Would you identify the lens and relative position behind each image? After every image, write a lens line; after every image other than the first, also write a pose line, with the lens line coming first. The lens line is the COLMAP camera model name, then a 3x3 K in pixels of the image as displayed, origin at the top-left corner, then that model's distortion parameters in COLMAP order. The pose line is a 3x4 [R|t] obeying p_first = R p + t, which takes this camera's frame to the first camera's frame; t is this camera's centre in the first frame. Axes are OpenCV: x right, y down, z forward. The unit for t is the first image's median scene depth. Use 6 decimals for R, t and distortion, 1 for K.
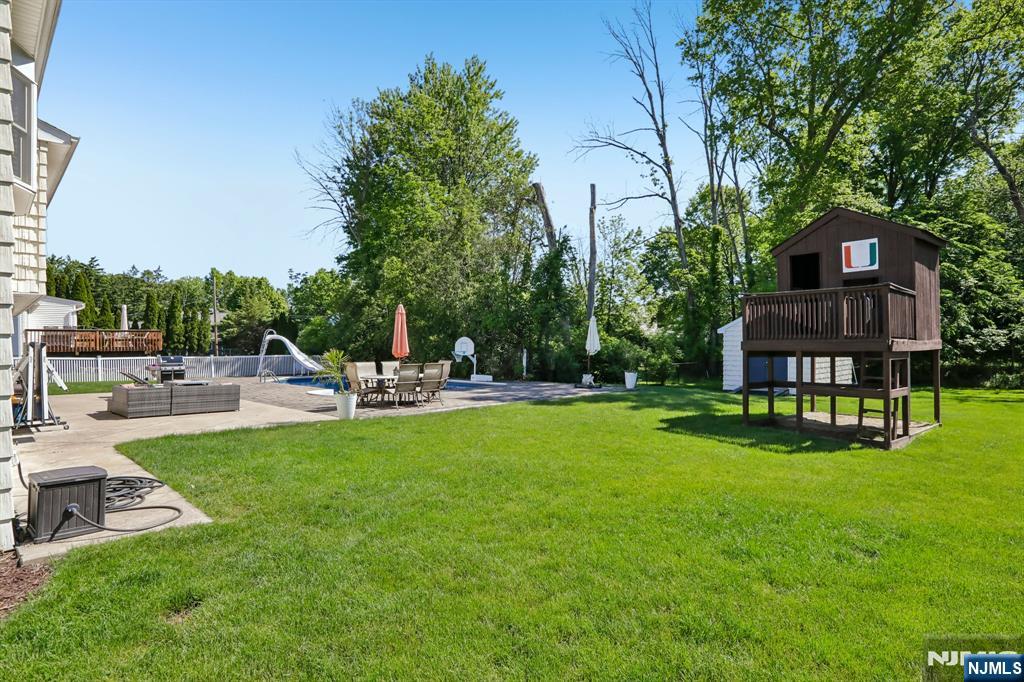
lens RADIAL K [[548.3, 0, 513.8], [0, 548.3, 322.2], [0, 0, 1]] dist [-0.000383, -0.000387]
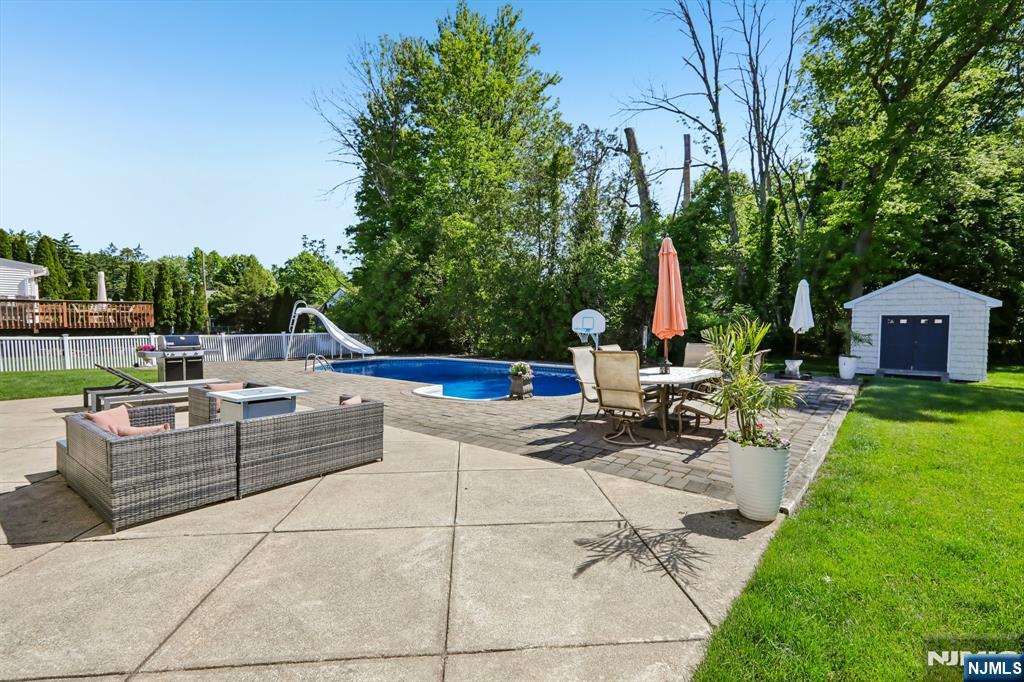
lens RADIAL K [[467.6, 0, 512.5], [0, 467.6, 326.6], [0, 0, 1]] dist [0.001229, 0.000191]
pose [[0.995057, 0.001412, 0.099298, -0.153256], [-0.006061, 0.998898, 0.046535, 0.012610], [-0.099123, -0.046907, 0.993969, 0.218251]]
